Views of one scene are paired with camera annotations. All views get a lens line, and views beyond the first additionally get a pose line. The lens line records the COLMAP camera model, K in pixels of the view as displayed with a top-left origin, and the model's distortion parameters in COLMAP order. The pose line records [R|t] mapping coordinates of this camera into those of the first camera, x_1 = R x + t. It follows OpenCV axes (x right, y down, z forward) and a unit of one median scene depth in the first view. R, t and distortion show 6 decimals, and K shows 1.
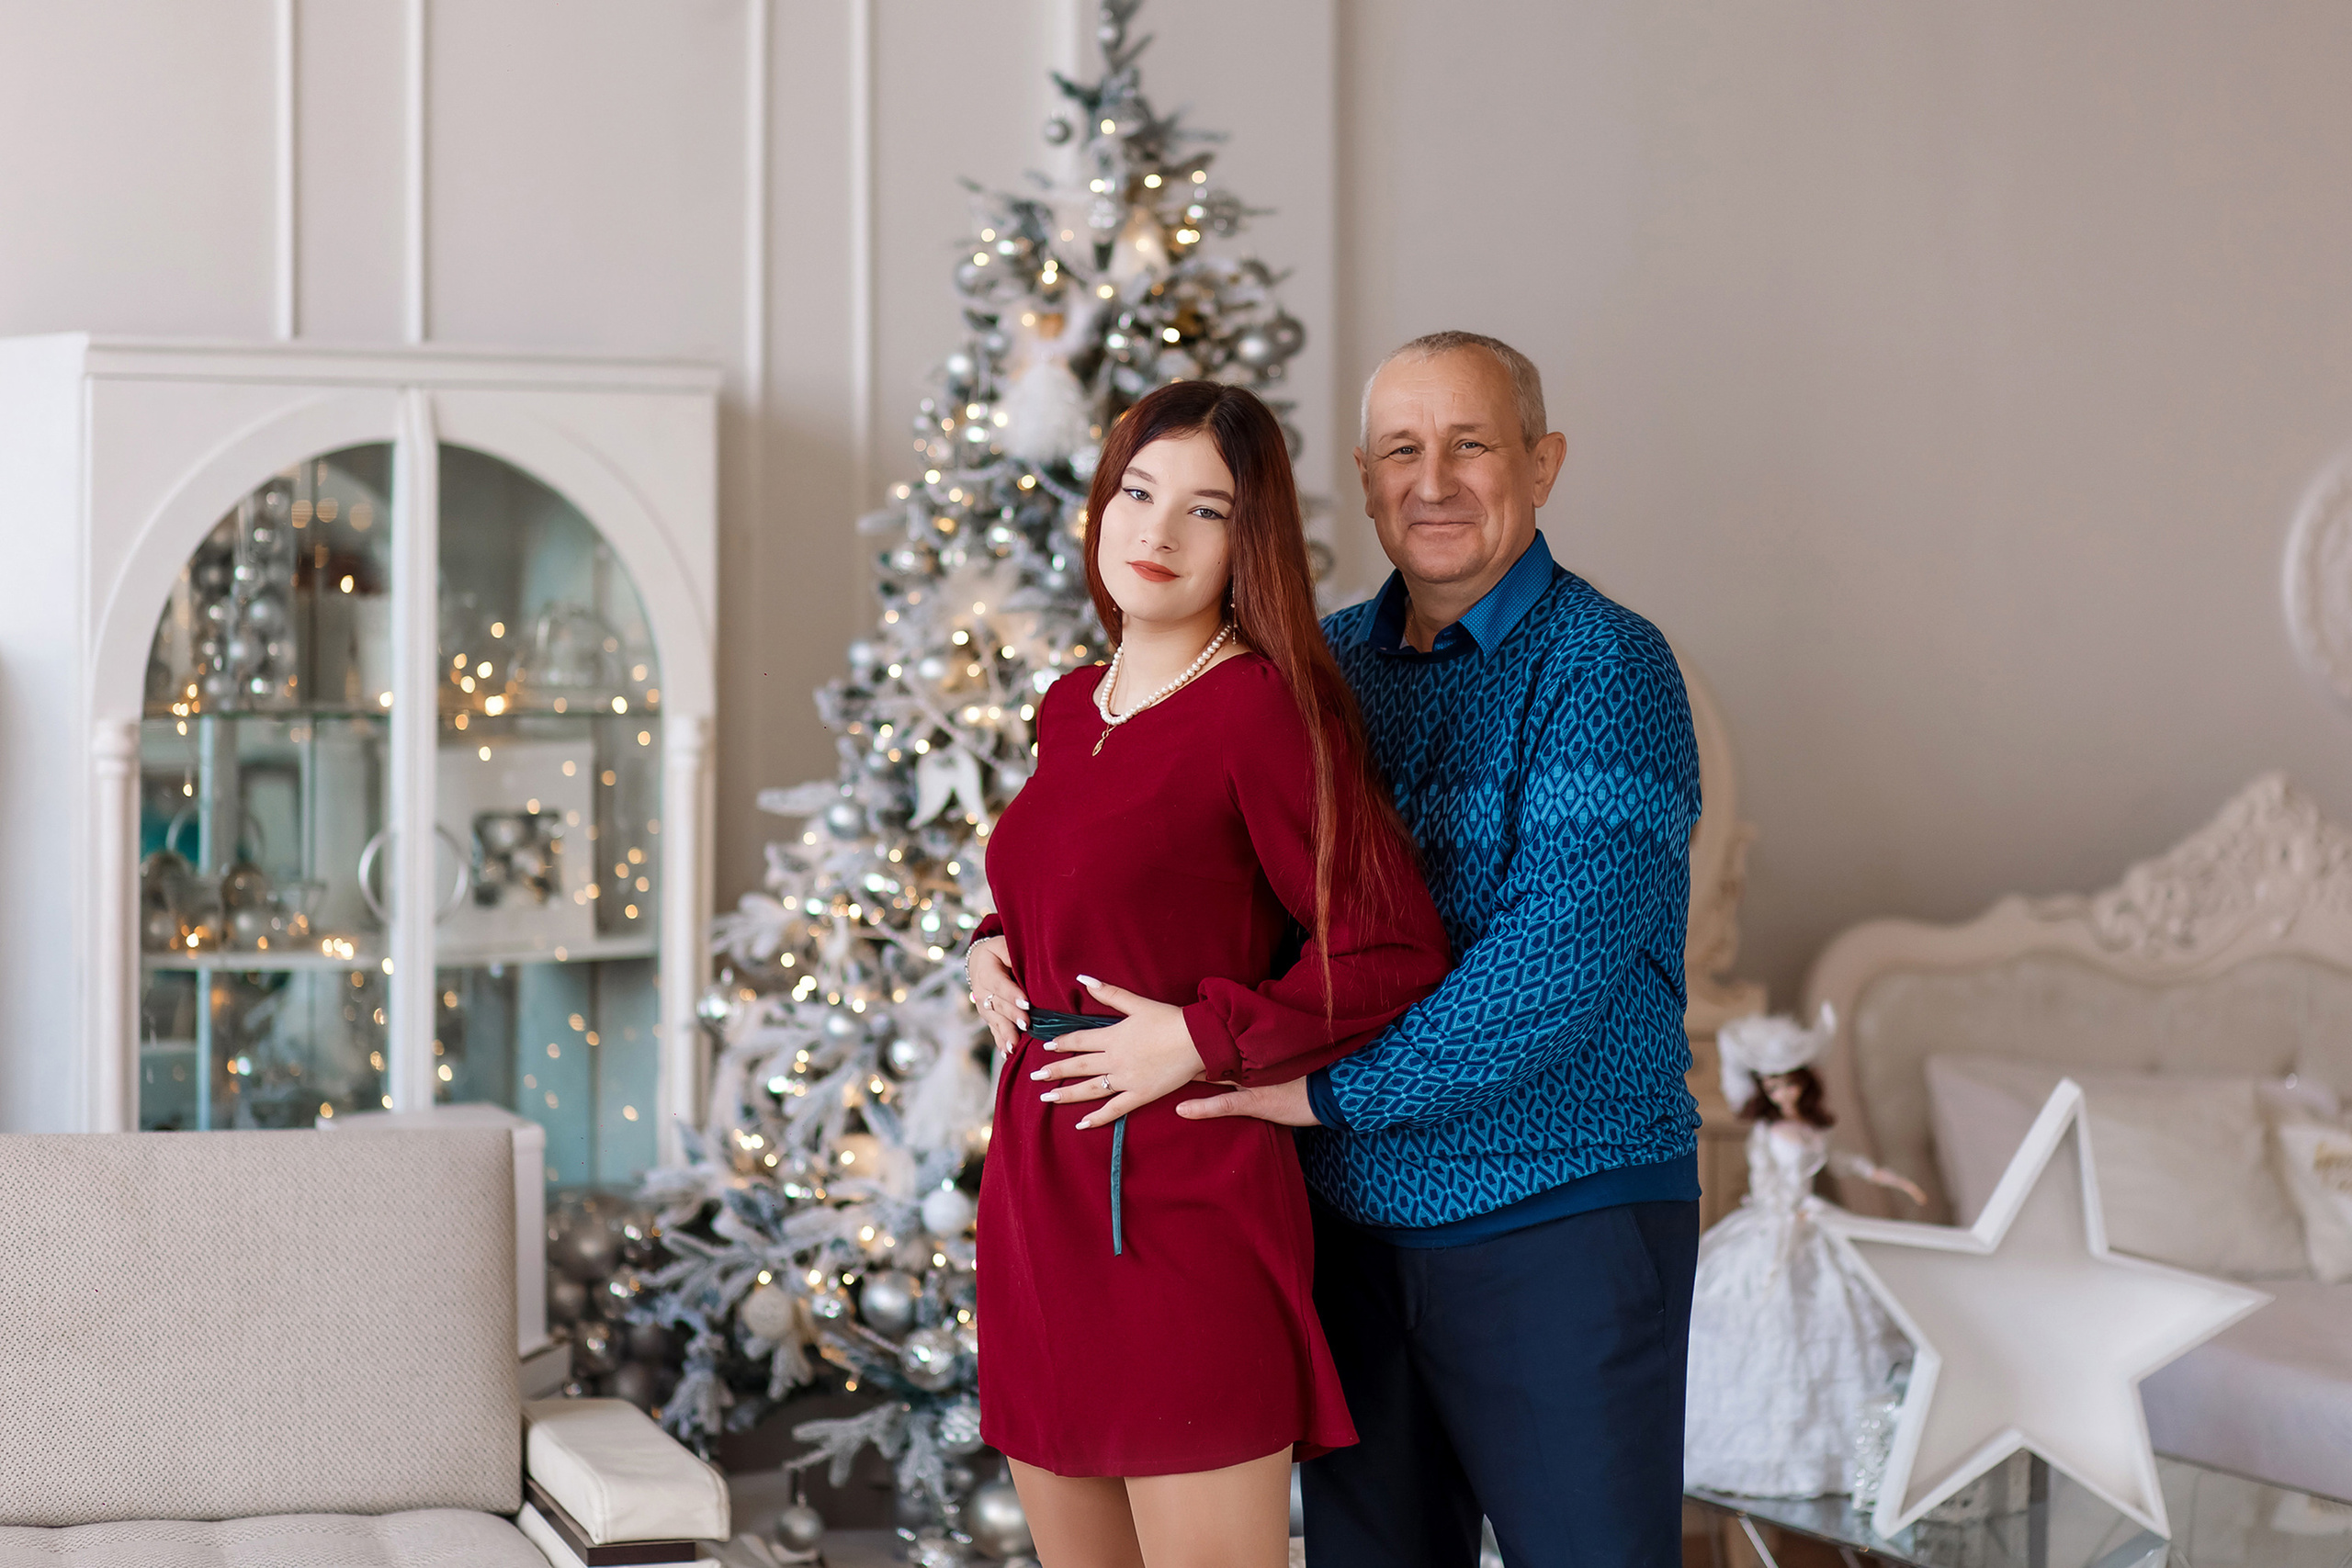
lens RADIAL K [[6686.0, 0, 1249.2], [0, 6686.0, 715.5], [0, 0, 1]] dist [0.046181, 0.000000]
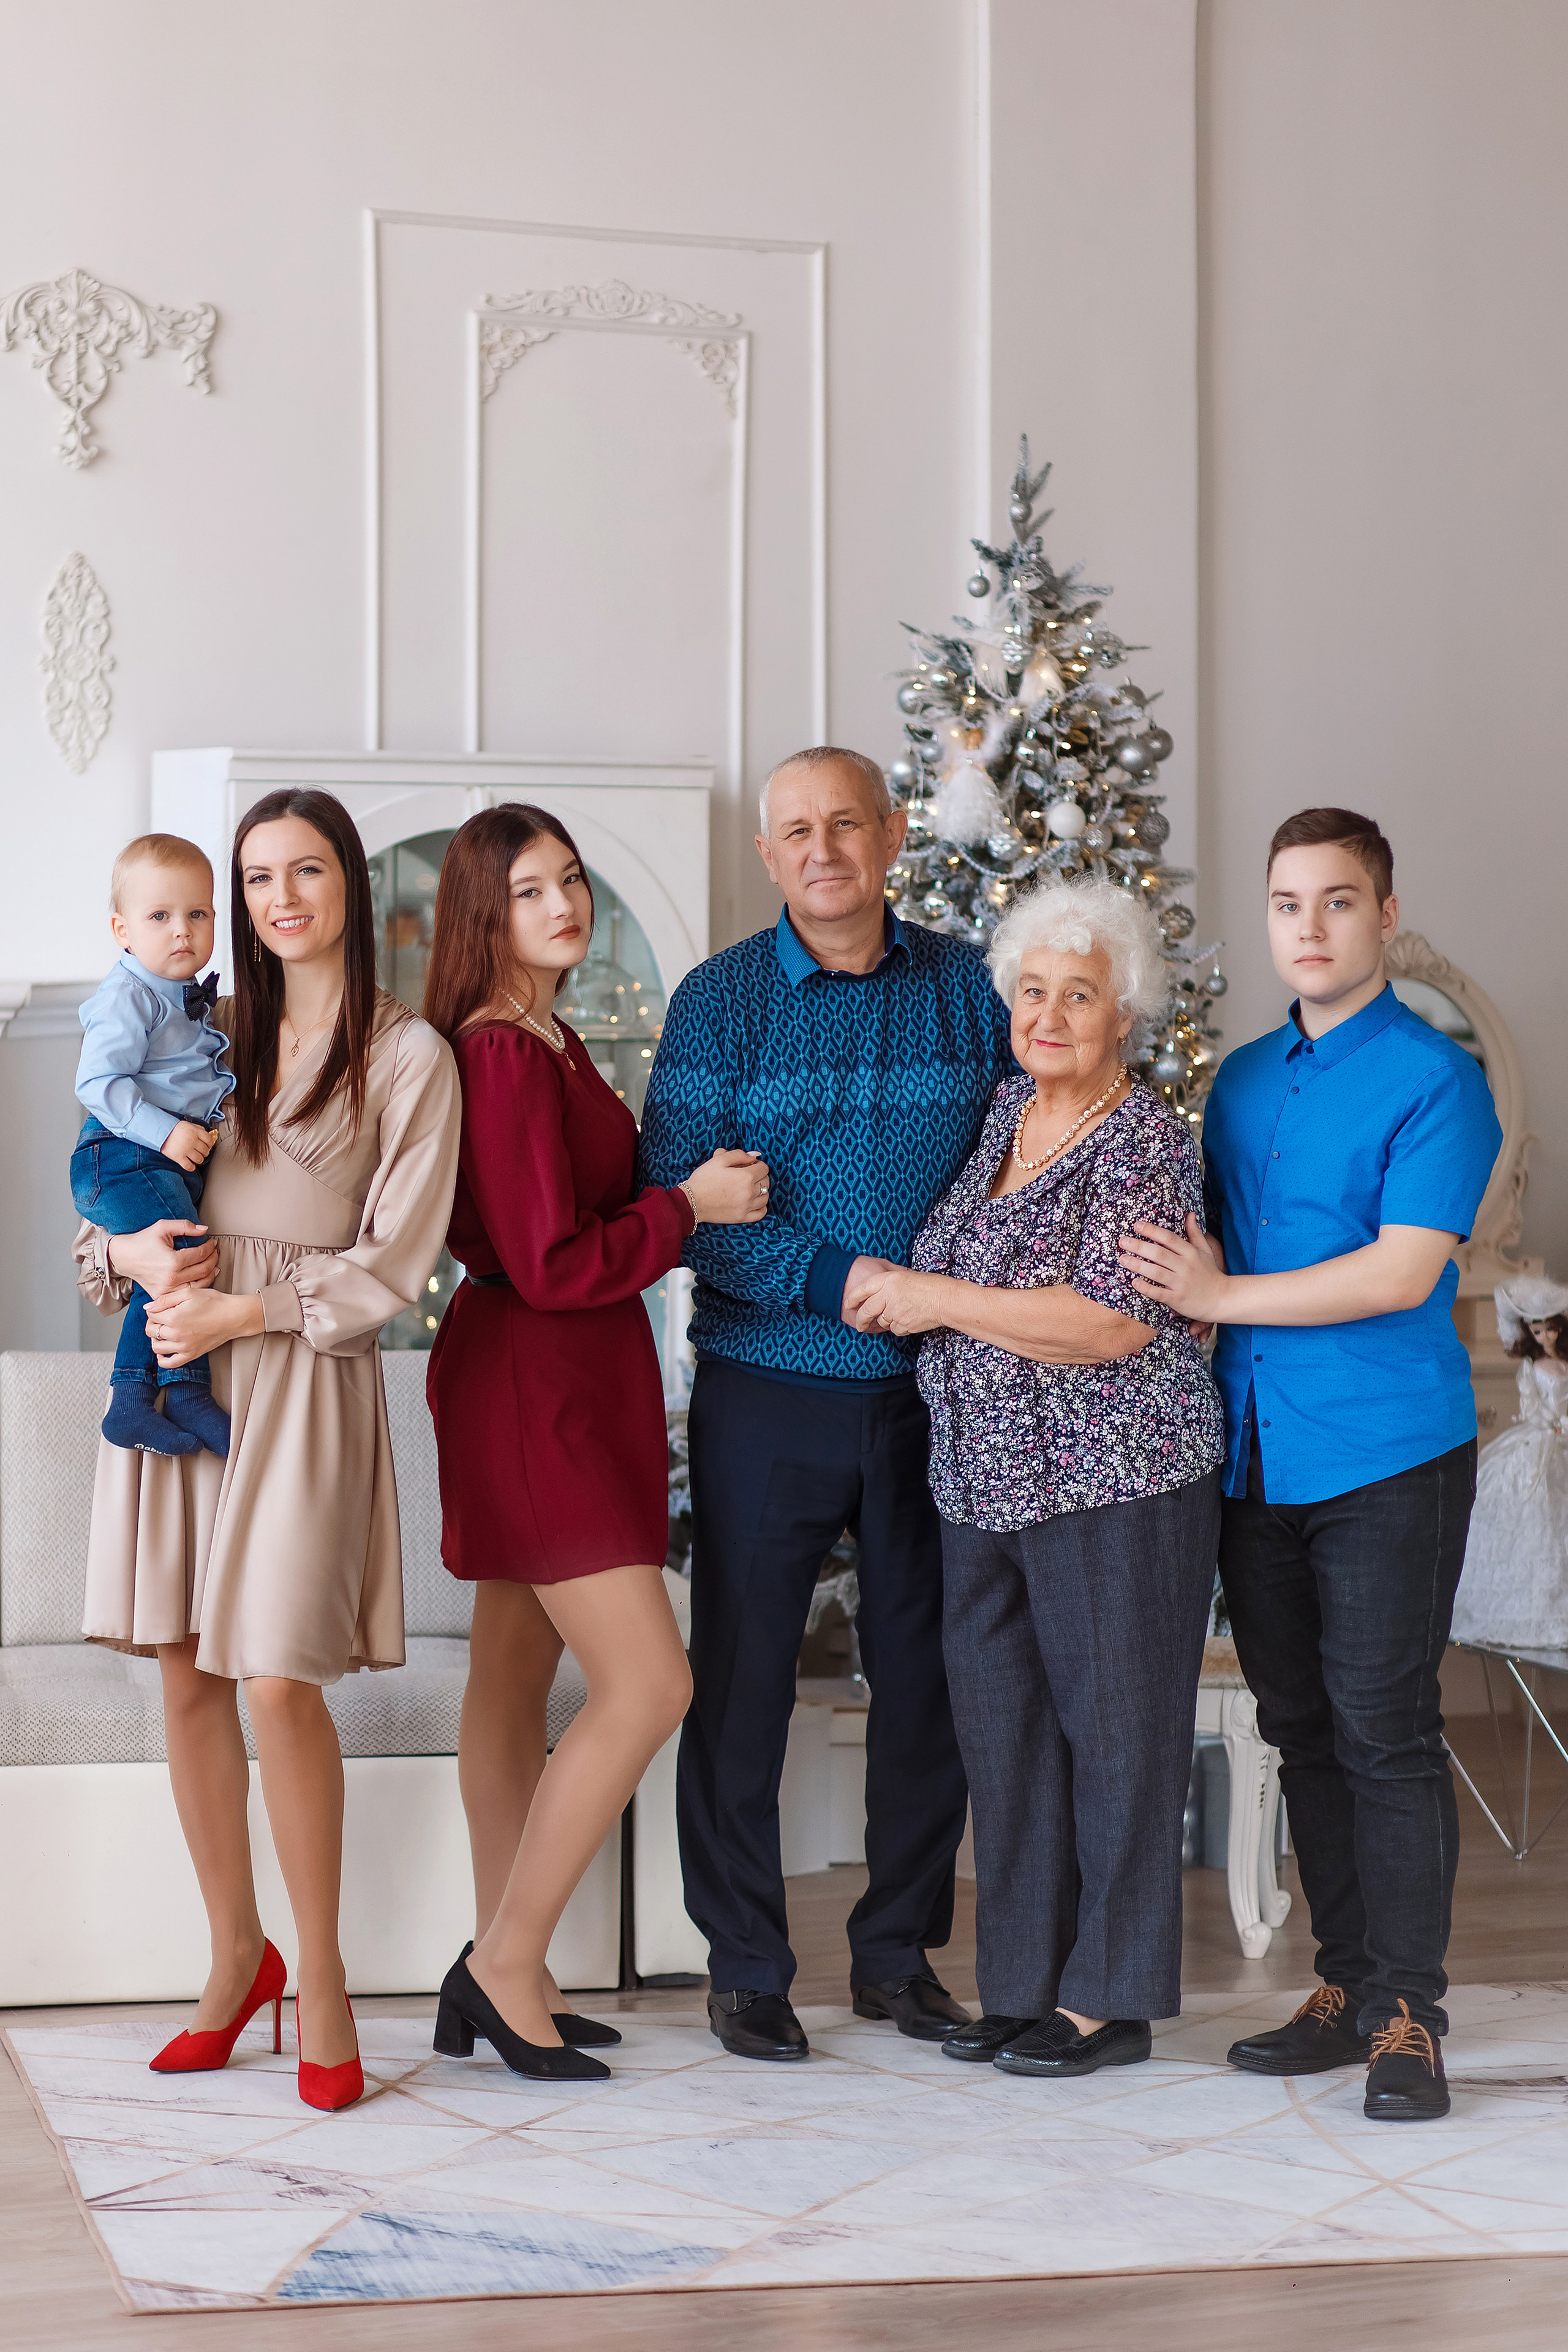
lens RADIAL K [[6686.7, 0, 721.2], [0, 6686.7, 1181.0], [0, 0, 1]] dist [0.046181, 0.000000]
pose [[0.997858, 0.000812, -0.065415, 0.006263], [0.000118, 0.999899, 0.014211, 0.008454], [0.065420, -0.014189, 0.997757, -0.285822]]
